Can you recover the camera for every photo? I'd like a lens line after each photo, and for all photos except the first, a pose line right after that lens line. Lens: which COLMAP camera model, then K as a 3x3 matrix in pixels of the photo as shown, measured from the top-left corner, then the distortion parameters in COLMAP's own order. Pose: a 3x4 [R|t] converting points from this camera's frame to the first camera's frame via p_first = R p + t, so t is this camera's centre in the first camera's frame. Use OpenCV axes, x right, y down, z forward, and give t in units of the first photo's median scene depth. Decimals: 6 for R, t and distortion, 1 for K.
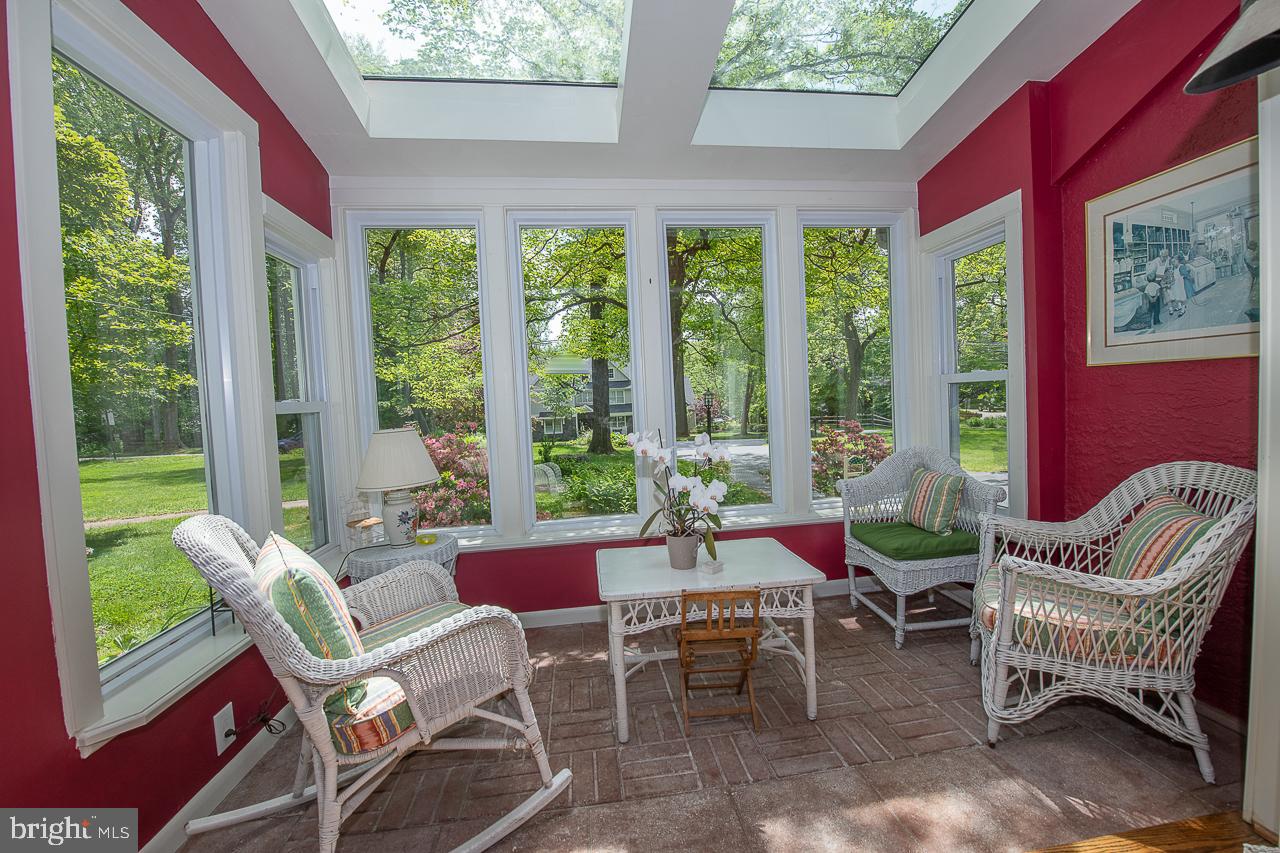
lens RADIAL K [[509.6, 0, 642.2], [0, 509.6, 423.6], [0, 0, 1]] dist [-0.015283, -0.002417]
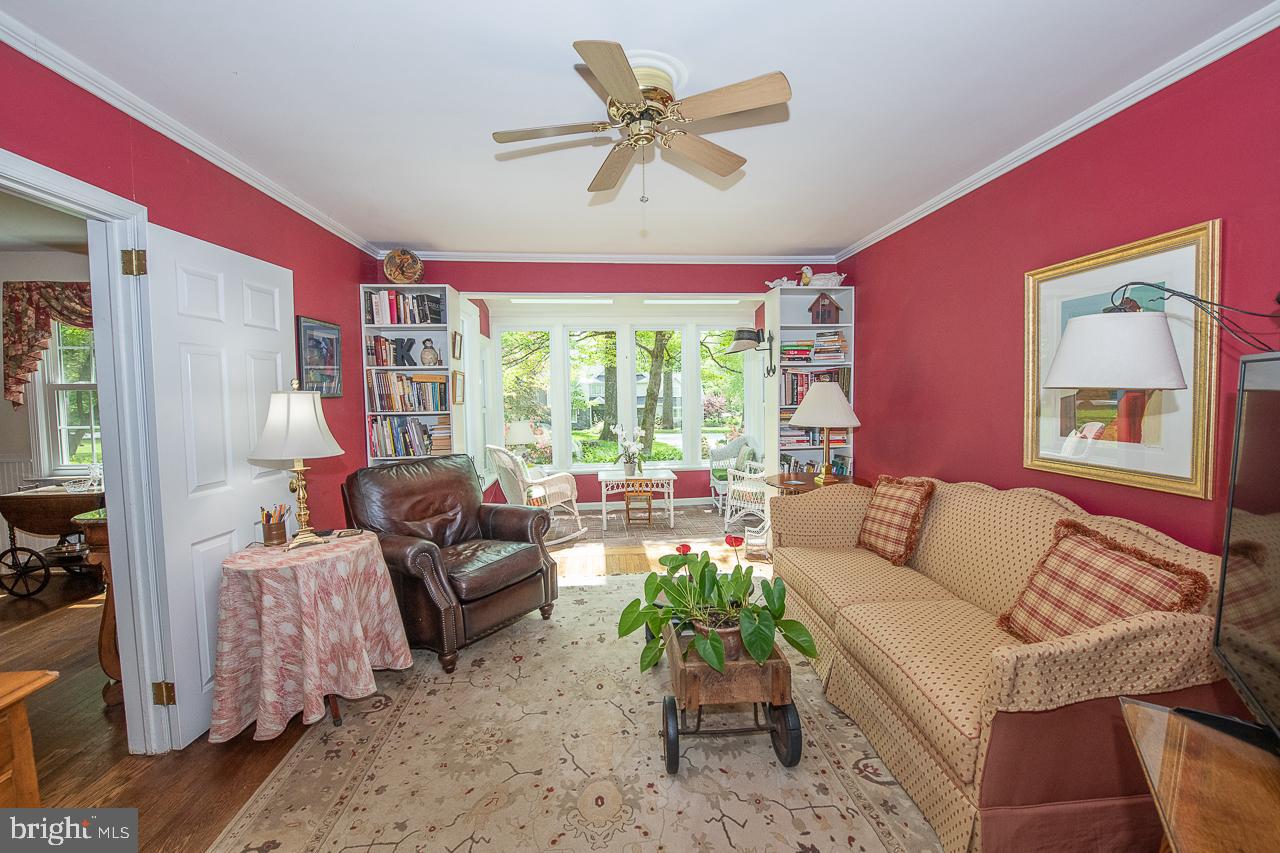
lens RADIAL K [[509.6, 0, 639.3], [0, 509.6, 423.0], [0, 0, 1]] dist [-0.015283, -0.002417]
pose [[0.999004, 0.032357, -0.030714, 0.016870], [-0.031855, 0.999353, 0.016695, -0.005387], [0.031234, -0.015700, 0.999389, -0.143158]]
